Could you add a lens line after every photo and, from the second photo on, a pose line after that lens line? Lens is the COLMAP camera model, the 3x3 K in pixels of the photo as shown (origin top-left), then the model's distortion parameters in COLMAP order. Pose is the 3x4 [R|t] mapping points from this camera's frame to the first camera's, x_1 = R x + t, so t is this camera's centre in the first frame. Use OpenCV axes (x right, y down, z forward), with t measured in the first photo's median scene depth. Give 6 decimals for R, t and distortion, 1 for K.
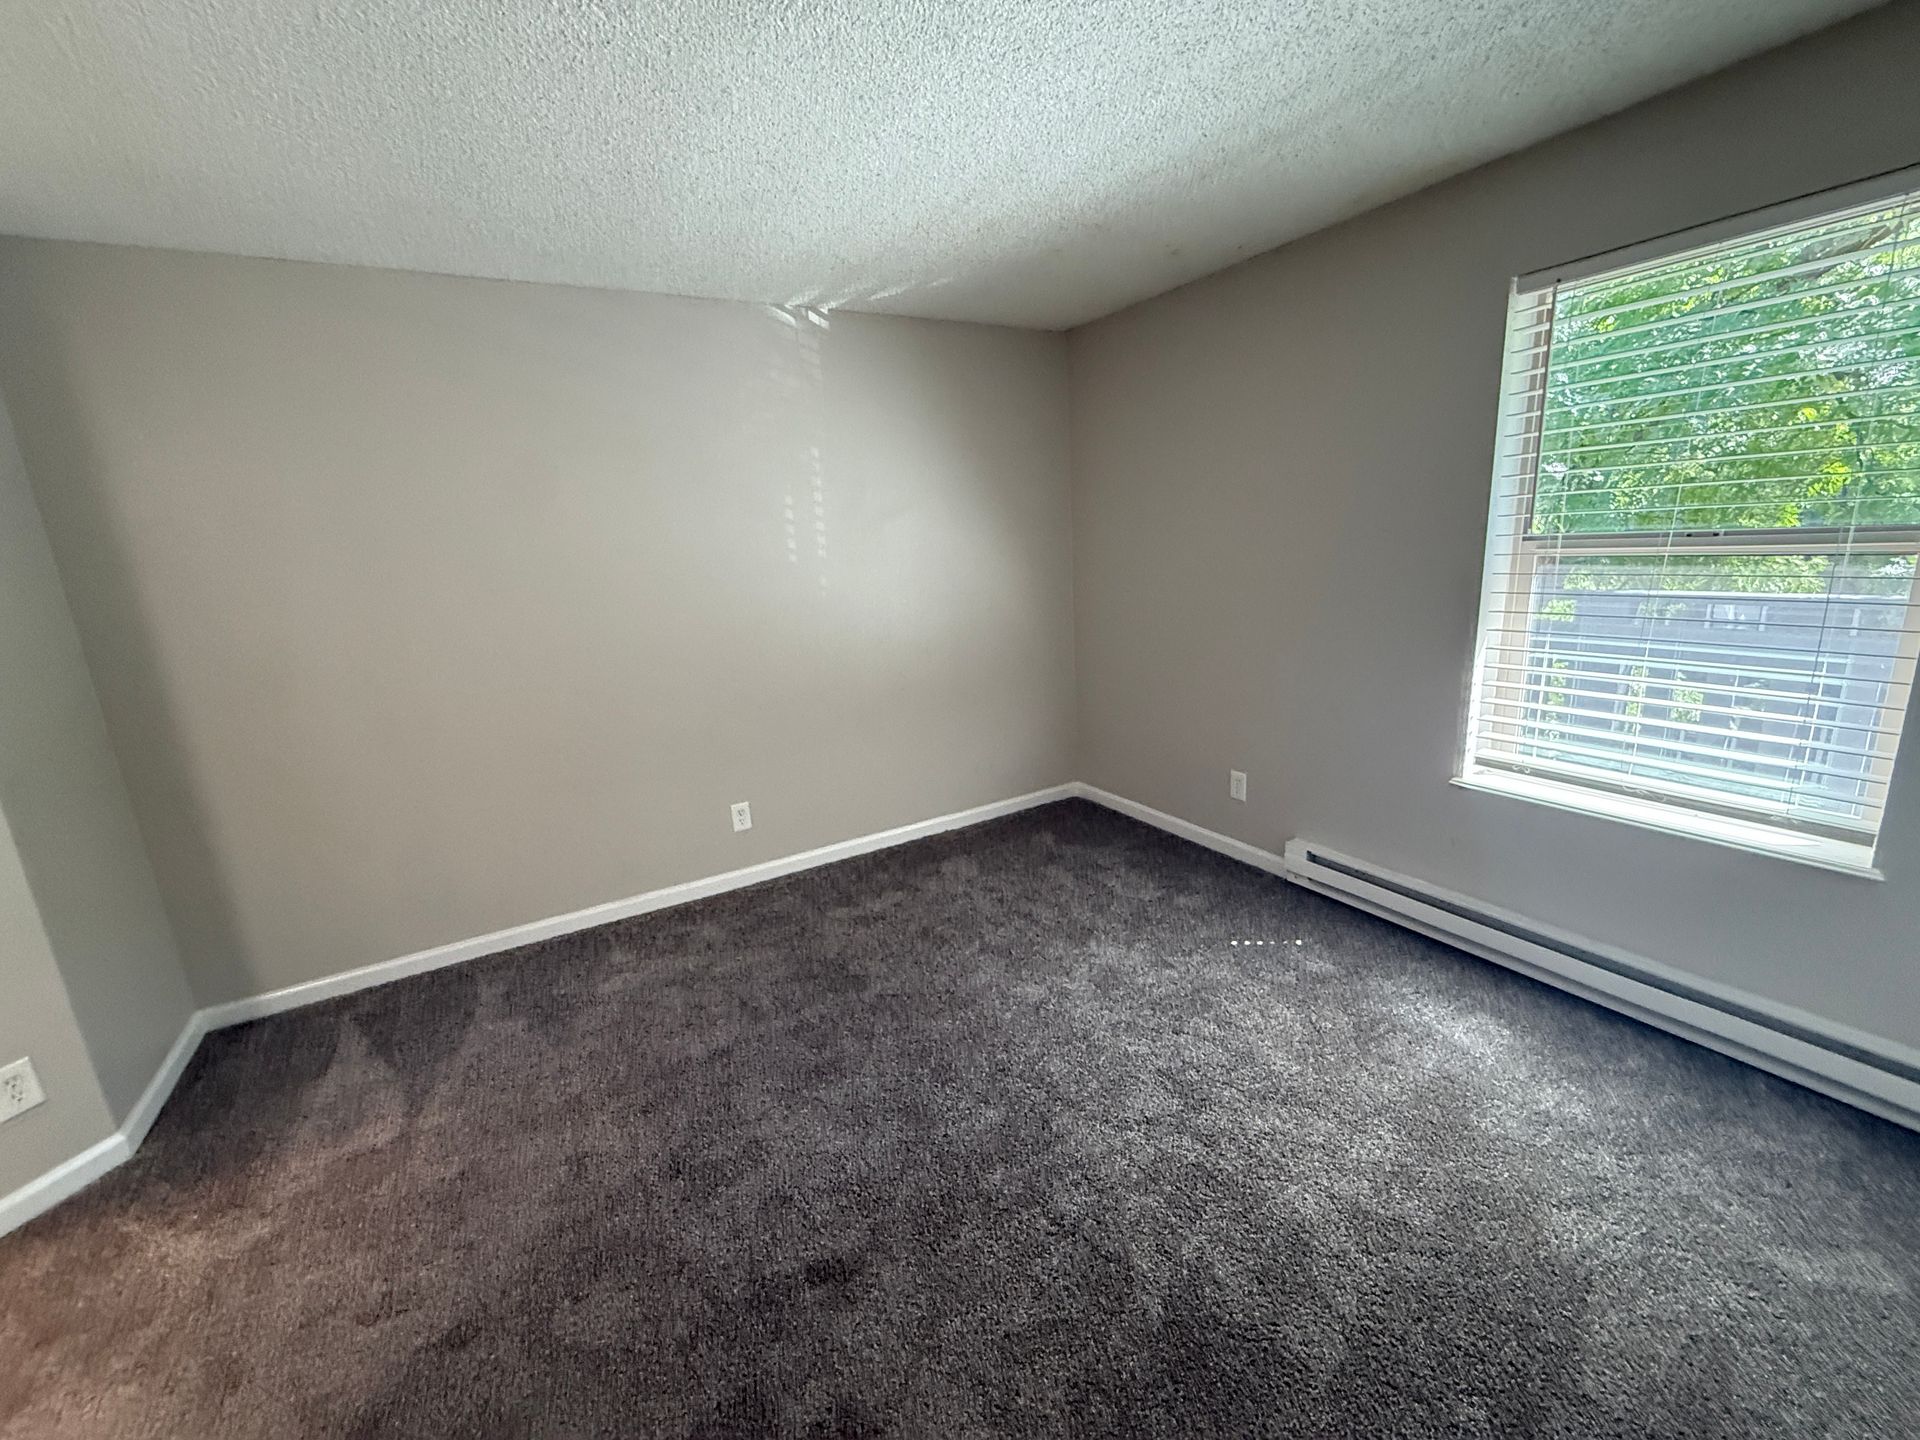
lens RADIAL K [[766.0, 0, 952.1], [0, 766.0, 723.8], [0, 0, 1]] dist [-0.001766, 0.000256]
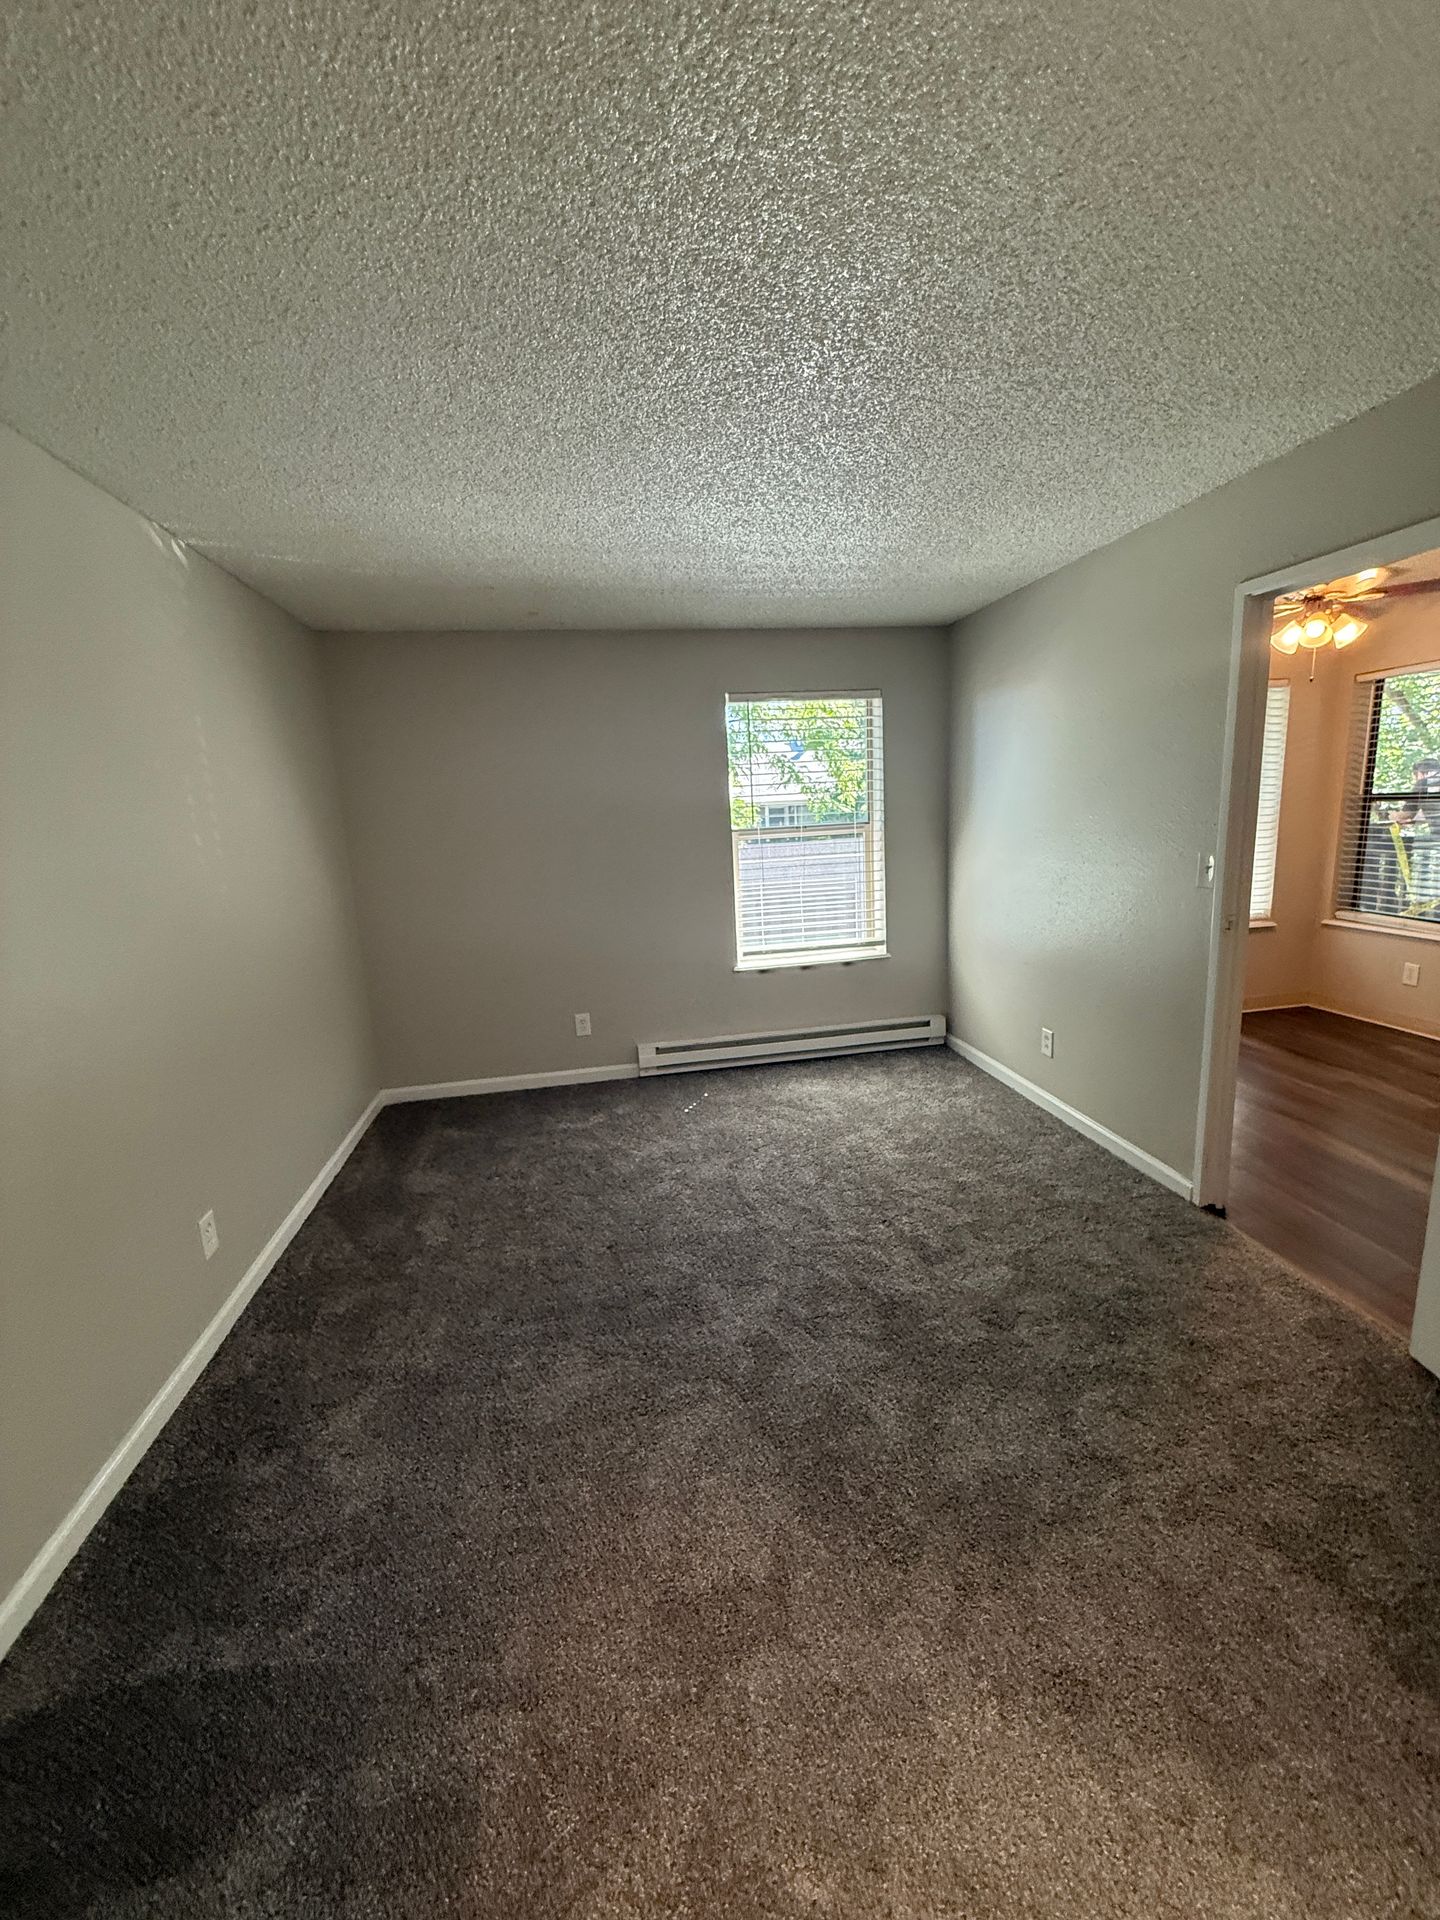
lens RADIAL K [[766.0, 0, 723.7], [0, 766.0, 974.7], [0, 0, 1]] dist [-0.001766, 0.000256]
pose [[0.345355, -0.165652, 0.923736, -0.885666], [0.248721, 0.965257, 0.080109, -0.055180], [-0.904913, 0.202087, 0.374558, 0.353639]]
